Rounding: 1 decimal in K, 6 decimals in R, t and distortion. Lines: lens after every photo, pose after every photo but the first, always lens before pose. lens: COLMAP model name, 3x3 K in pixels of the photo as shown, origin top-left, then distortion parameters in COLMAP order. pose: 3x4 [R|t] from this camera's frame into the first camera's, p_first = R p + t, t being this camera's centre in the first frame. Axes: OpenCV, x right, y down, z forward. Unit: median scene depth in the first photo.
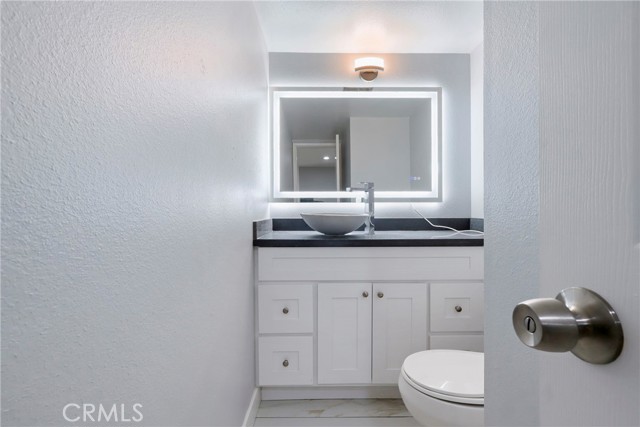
lens RADIAL K [[296.9, 0, 320.0], [0, 296.9, 212.6], [0, 0, 1]] dist [-0.003905, 0.002164]
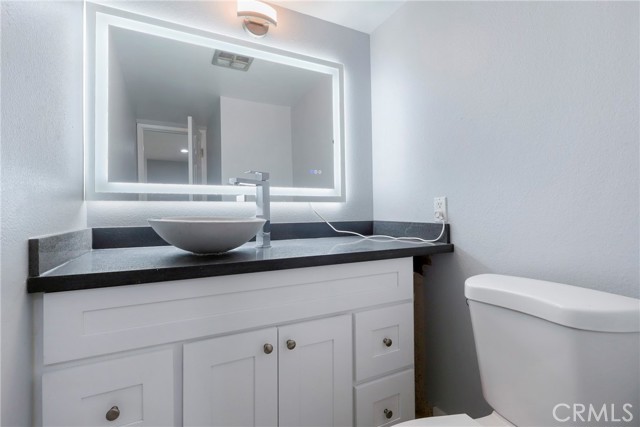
lens RADIAL K [[296.9, 0, 323.9], [0, 296.9, 210.0], [0, 0, 1]] dist [-0.003905, 0.002164]
pose [[0.893050, -0.001833, 0.449954, -0.017129], [0.004534, 0.999978, -0.004925, -0.009630], [-0.449935, 0.006438, 0.893038, 0.292047]]
